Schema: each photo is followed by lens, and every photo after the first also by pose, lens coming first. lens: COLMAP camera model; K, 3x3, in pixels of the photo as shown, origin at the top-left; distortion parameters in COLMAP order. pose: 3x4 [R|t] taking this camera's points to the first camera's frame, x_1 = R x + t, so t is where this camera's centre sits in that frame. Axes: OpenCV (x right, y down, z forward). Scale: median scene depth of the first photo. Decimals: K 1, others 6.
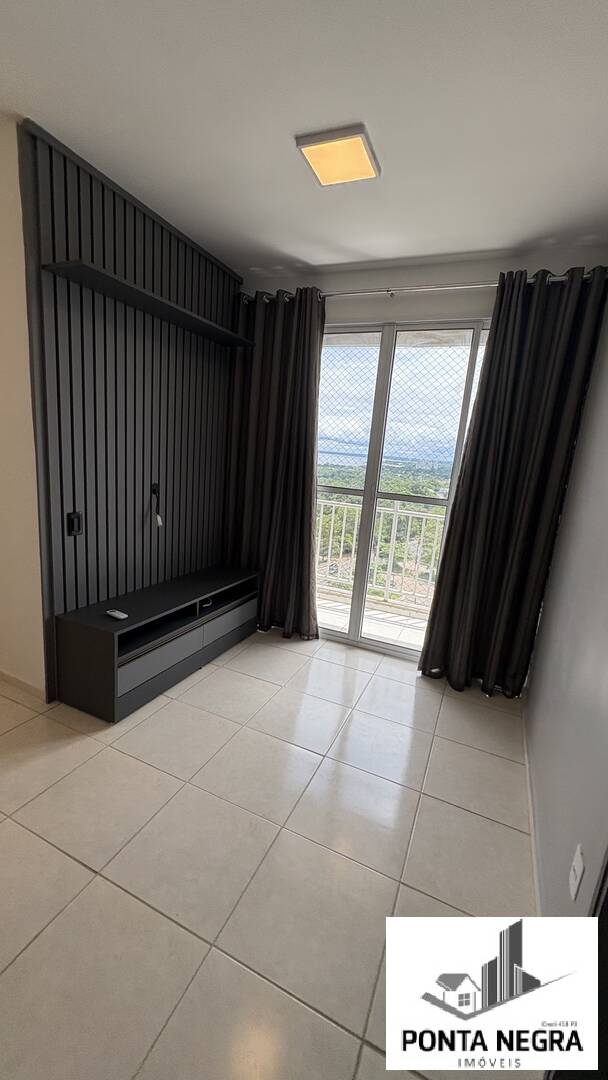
lens RADIAL K [[428.7, 0, 294.8], [0, 428.7, 540.6], [0, 0, 1]] dist [-0.002448, 0.000804]
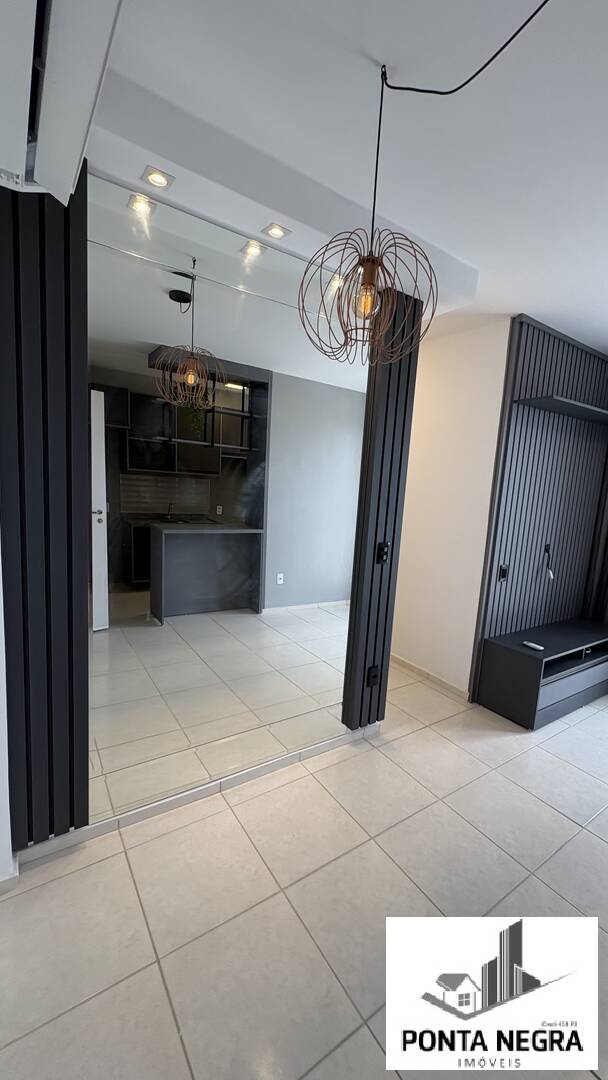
lens RADIAL K [[428.7, 0, 311.9], [0, 428.7, 541.4], [0, 0, 1]] dist [-0.002448, 0.000804]
pose [[0.843799, 0.050447, -0.534283, -0.304261], [-0.106177, 0.991585, -0.074061, 0.026164], [0.526051, 0.119221, 0.842055, -0.479494]]
